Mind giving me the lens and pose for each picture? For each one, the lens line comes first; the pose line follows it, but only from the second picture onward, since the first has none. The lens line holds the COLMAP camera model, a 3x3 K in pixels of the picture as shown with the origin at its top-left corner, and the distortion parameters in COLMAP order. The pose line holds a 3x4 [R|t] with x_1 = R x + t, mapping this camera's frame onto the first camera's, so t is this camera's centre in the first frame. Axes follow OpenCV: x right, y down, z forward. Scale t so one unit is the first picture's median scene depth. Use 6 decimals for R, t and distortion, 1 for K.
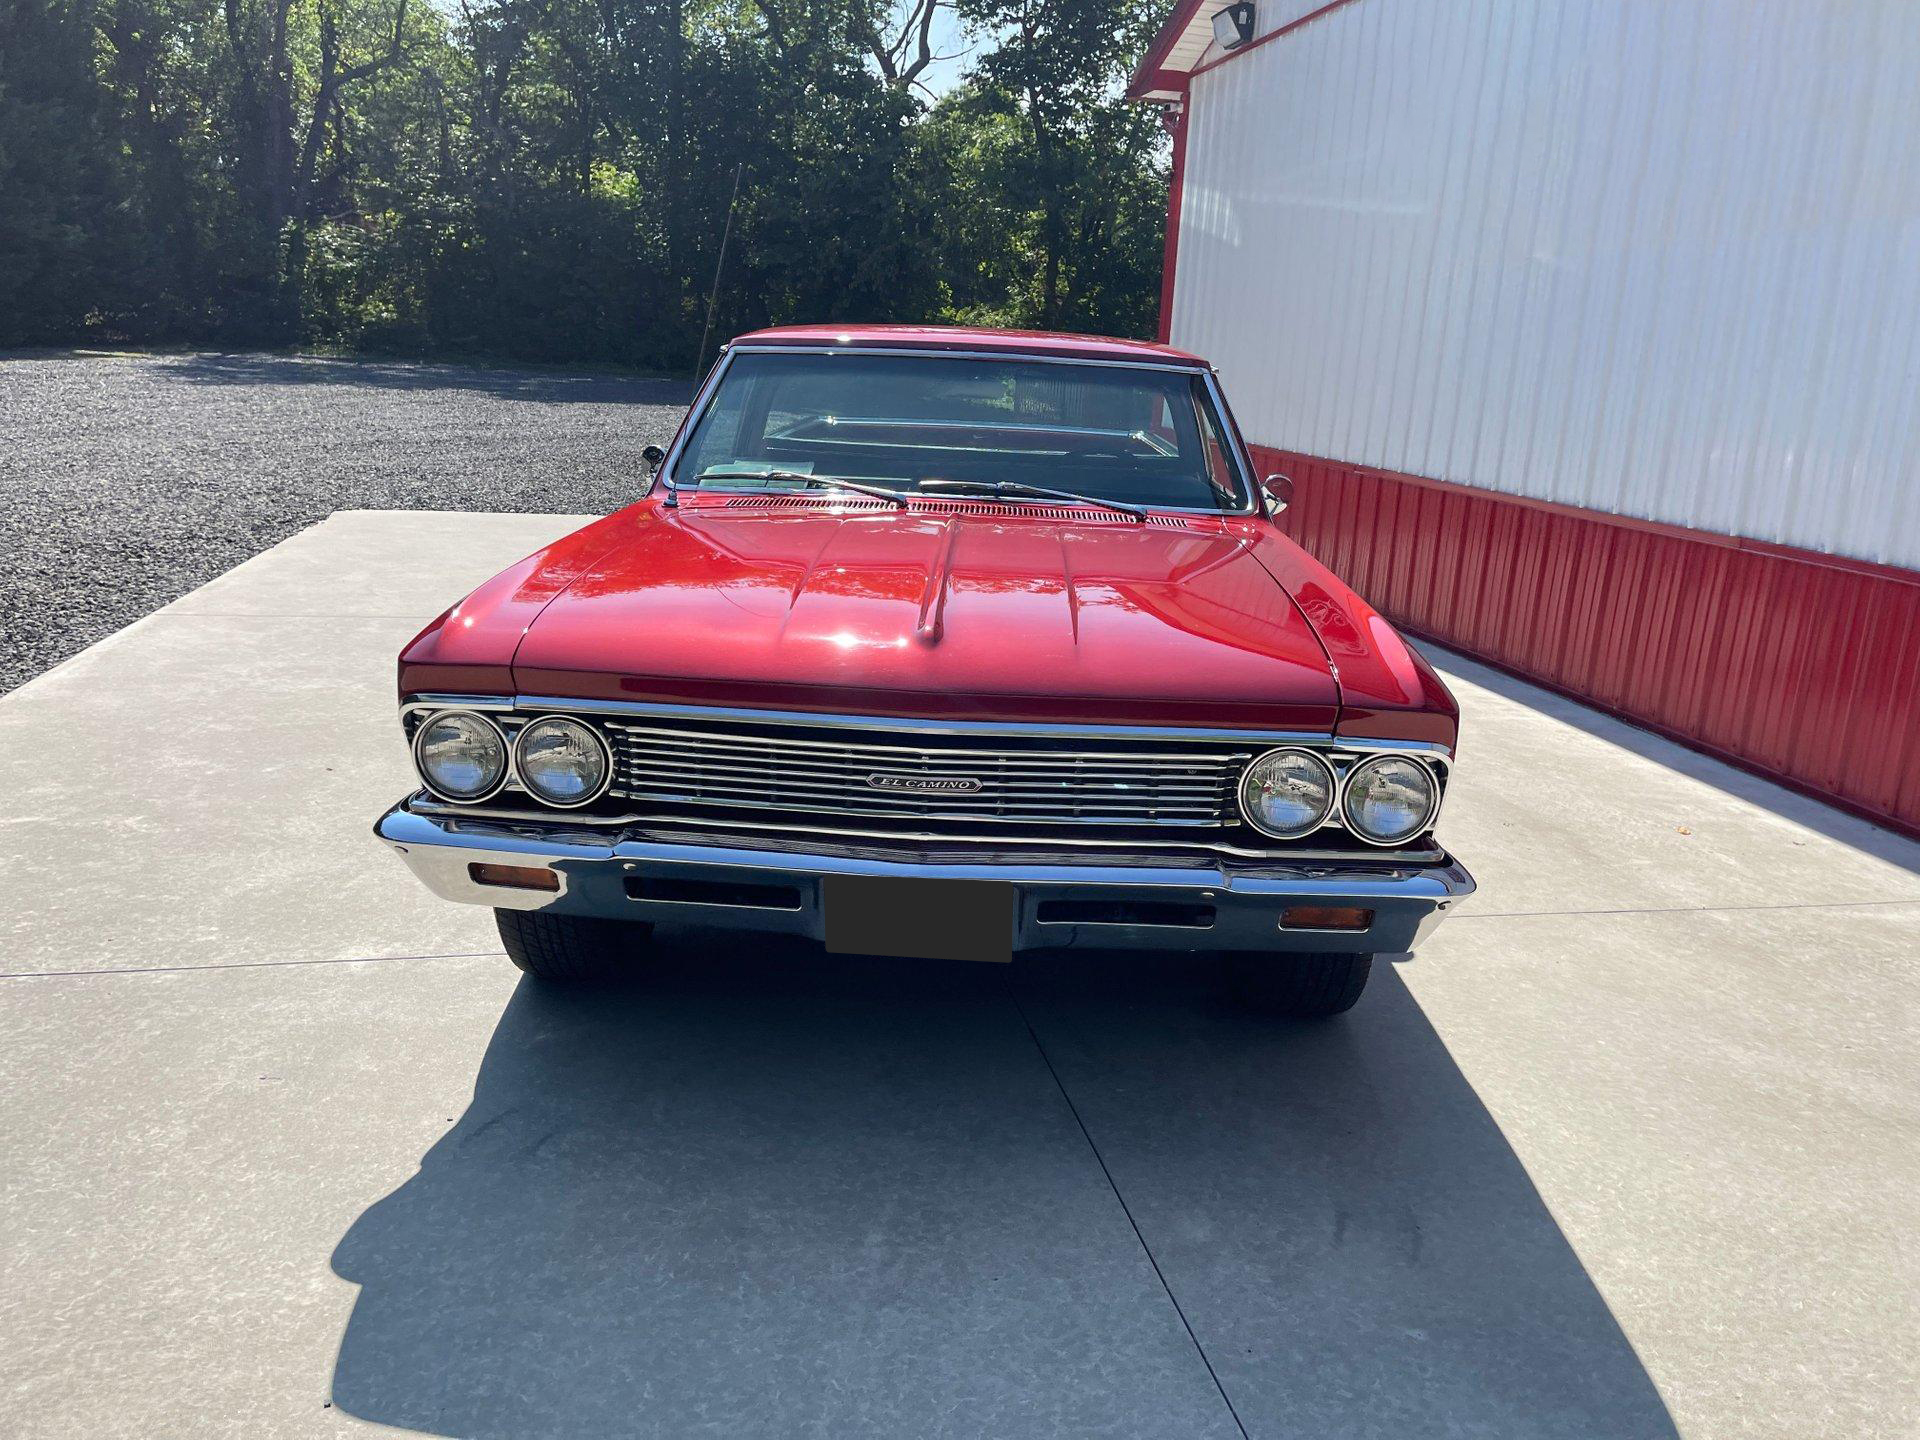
lens RADIAL K [[1453.9, 0, 983.2], [0, 1453.9, 708.2], [0, 0, 1]] dist [0.073561, -0.097964]
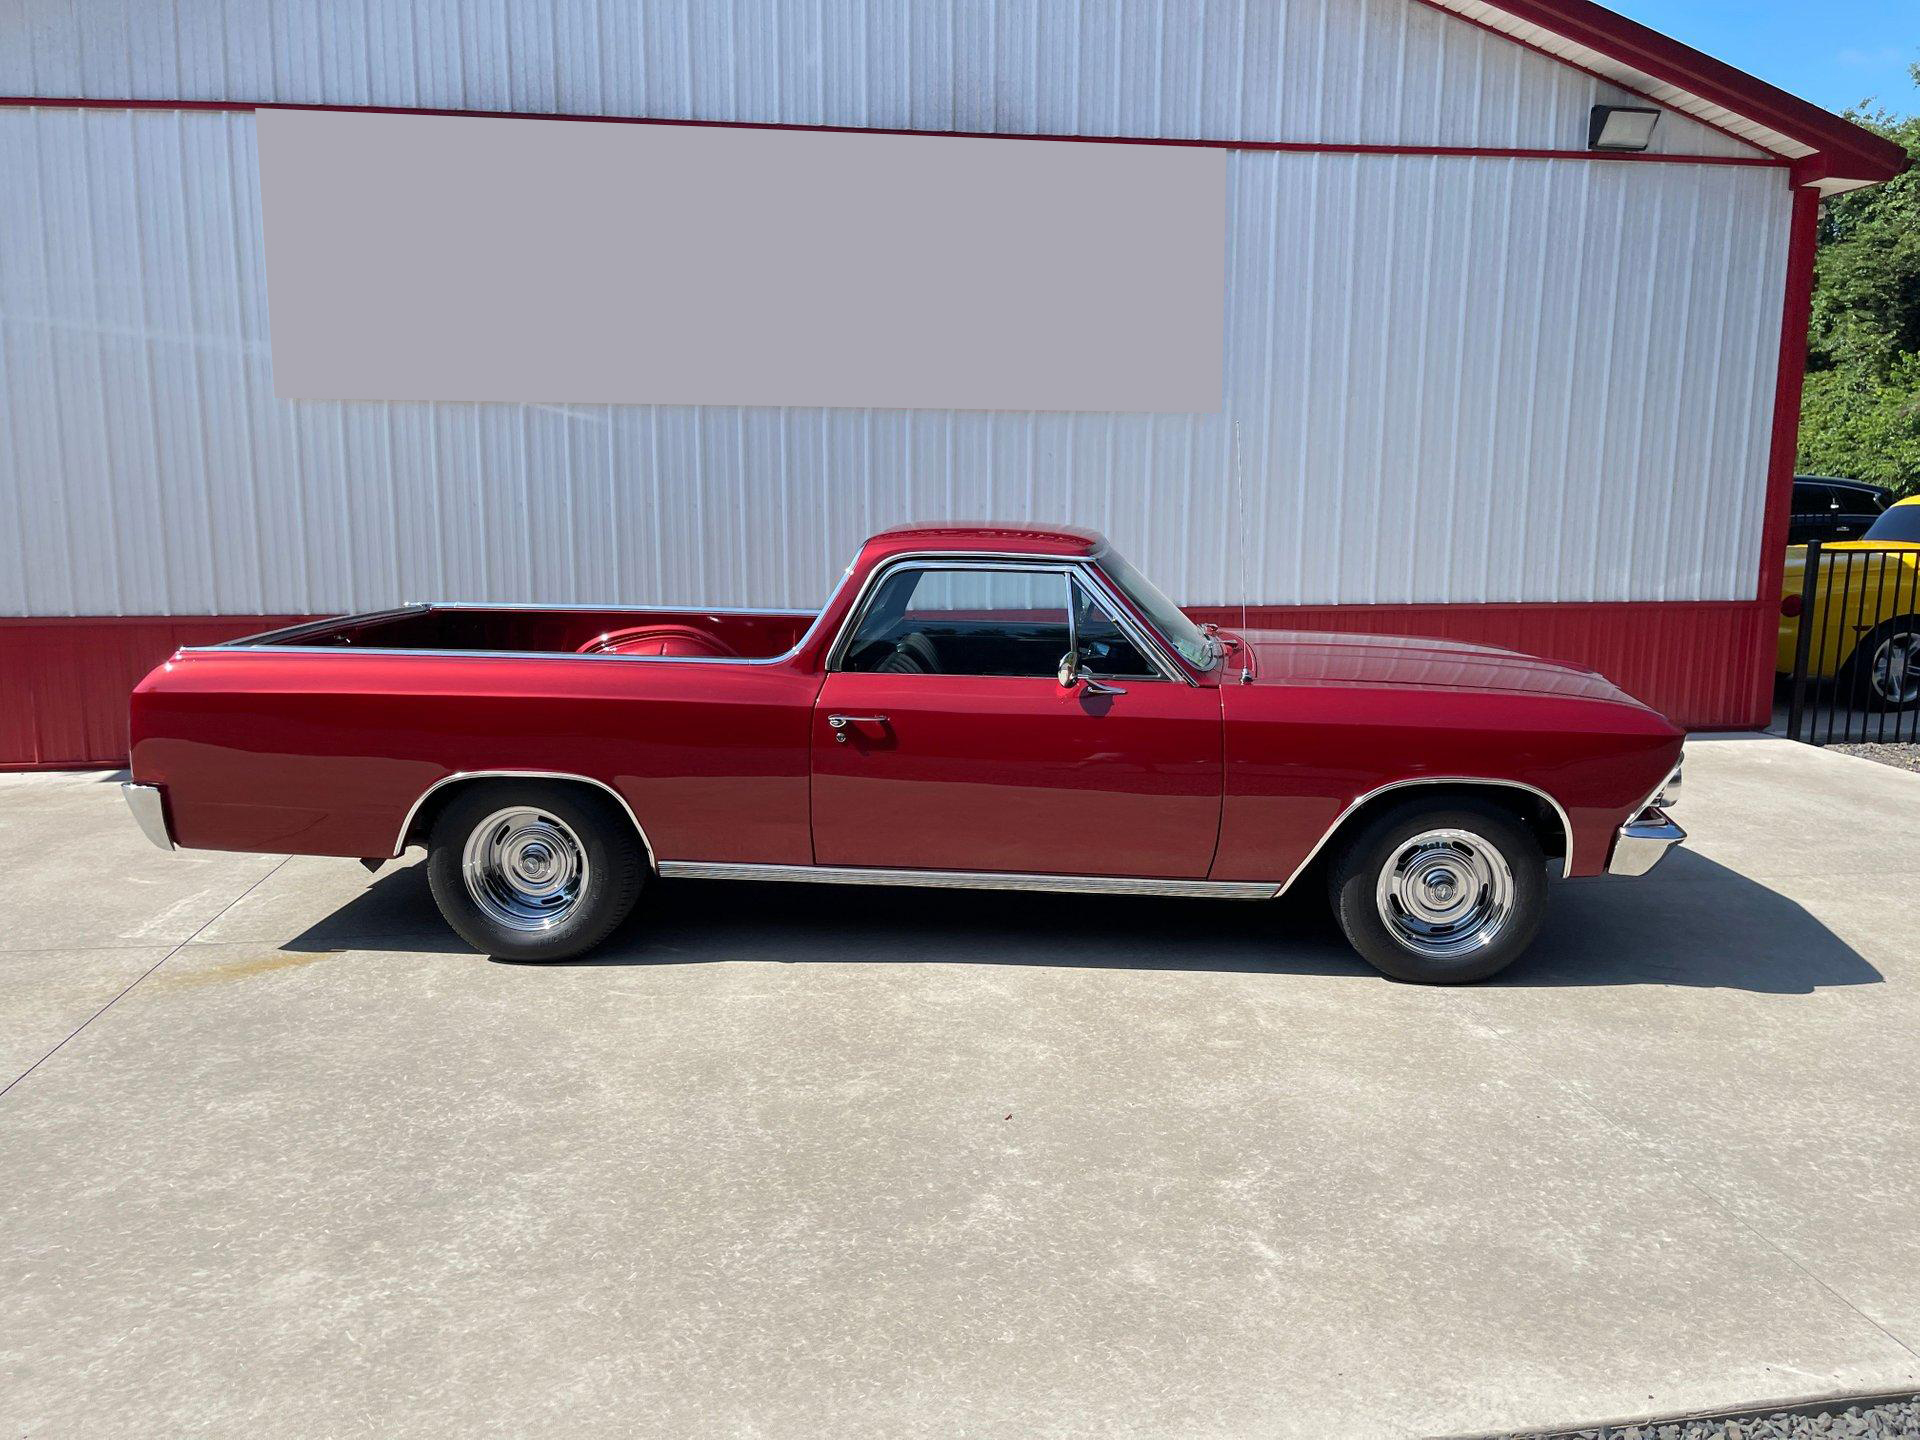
lens RADIAL K [[1453.9, 0, 972.7], [0, 1453.9, 711.1], [0, 0, 1]] dist [0.073561, -0.097964]
pose [[0.059061, -0.206708, 0.976618, -1.495305], [0.239223, 0.952750, 0.187189, -0.413266], [-0.969167, 0.222574, 0.105720, 1.108366]]
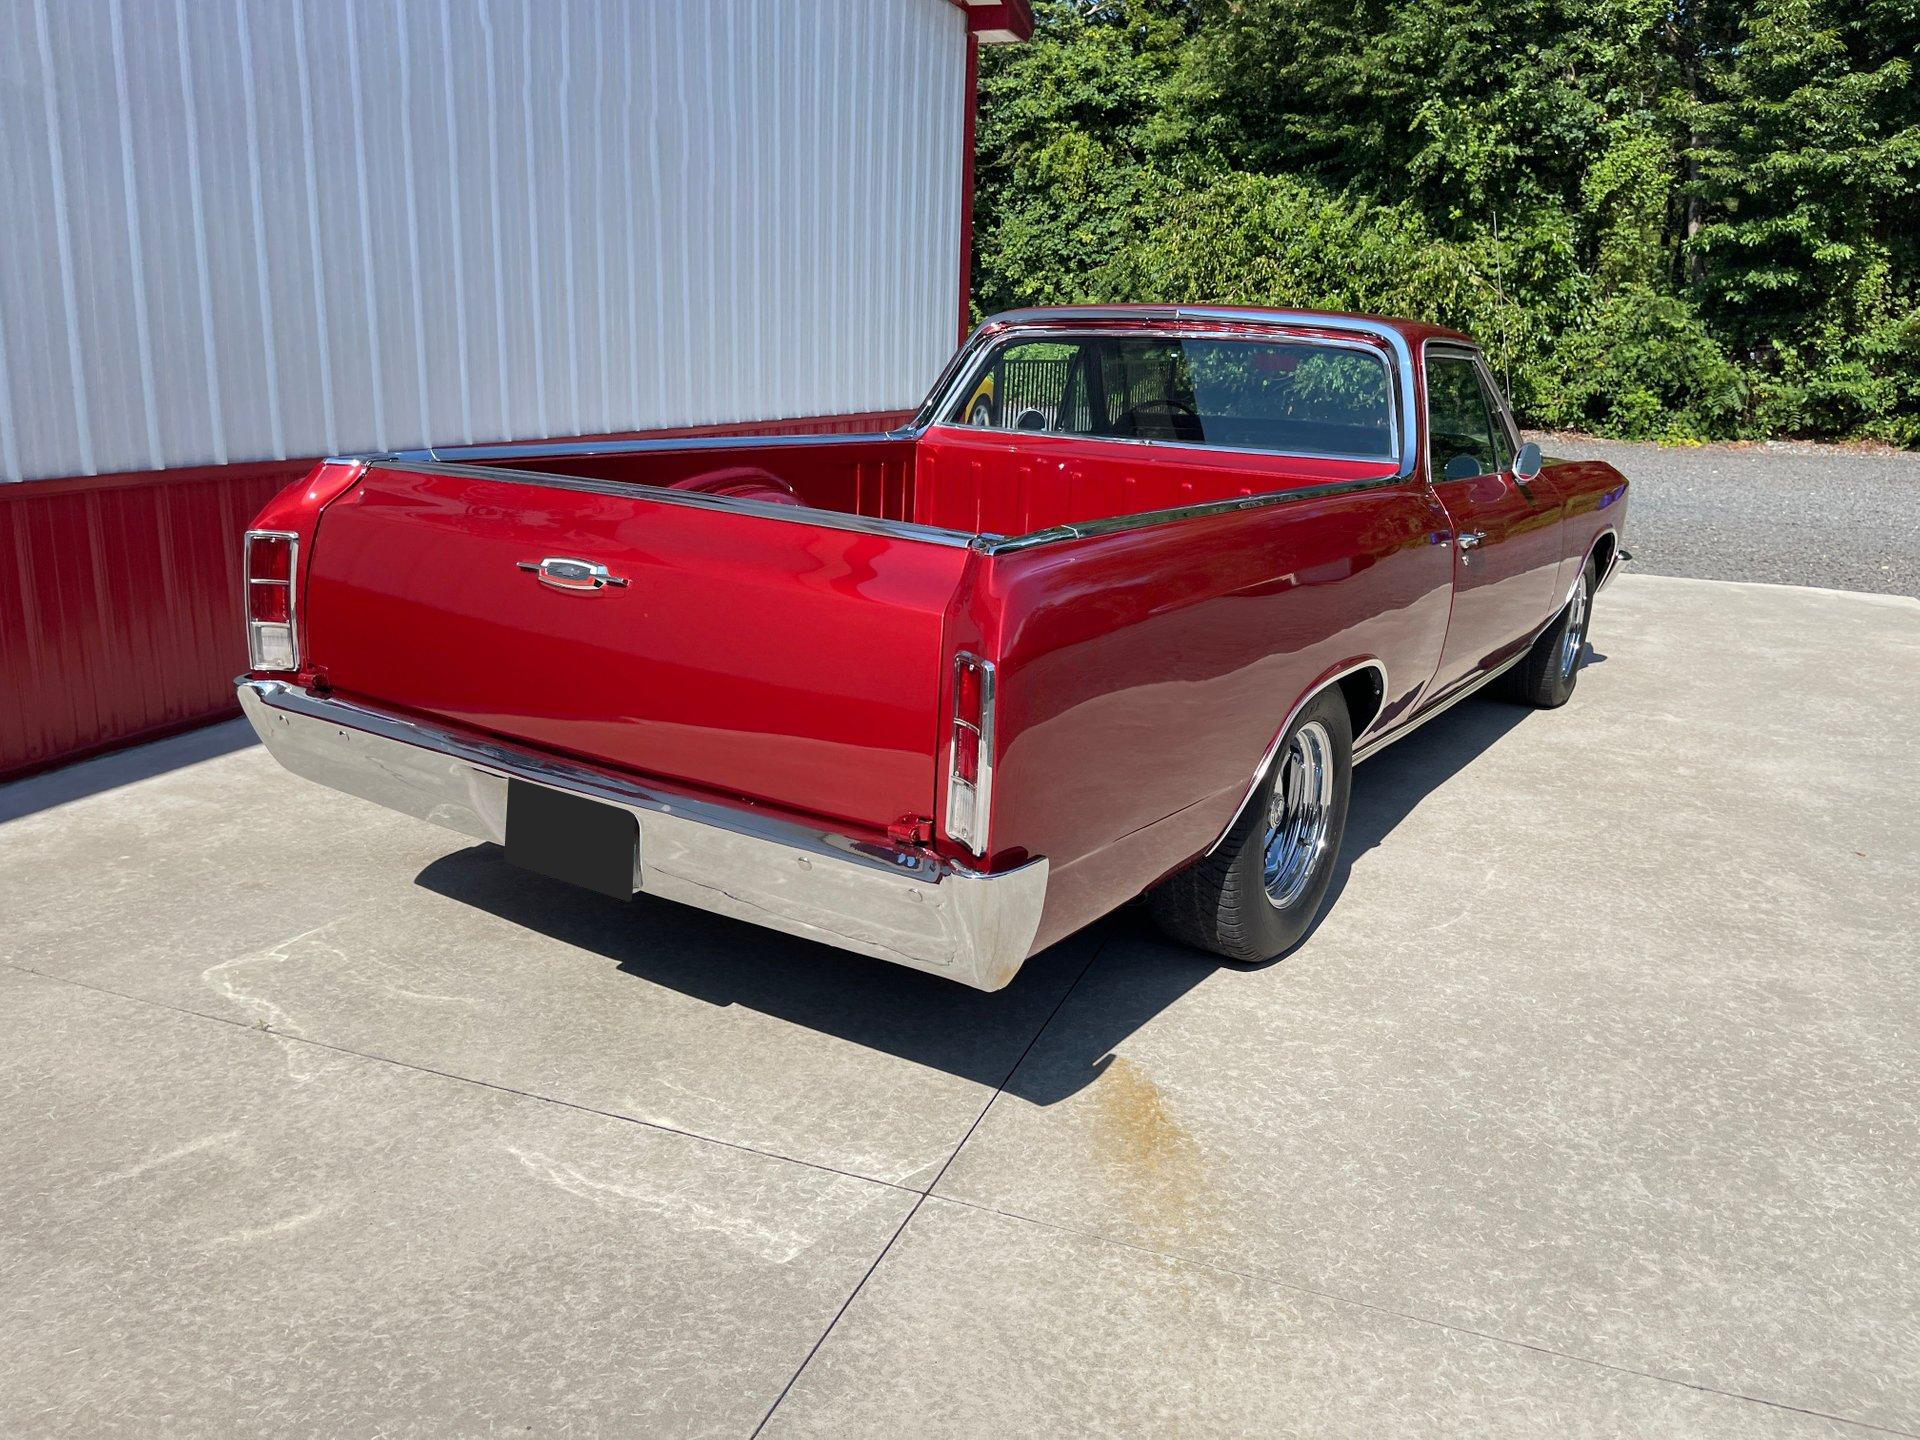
lens RADIAL K [[1451.6, 0, 979.9], [0, 1451.6, 725.2], [0, 0, 1]] dist [0.083685, -0.115136]
pose [[-0.849471, -0.209976, 0.484055, -0.510089], [0.050666, 0.880703, 0.470951, -0.605552], [-0.525198, 0.424584, -0.737493, 2.409910]]
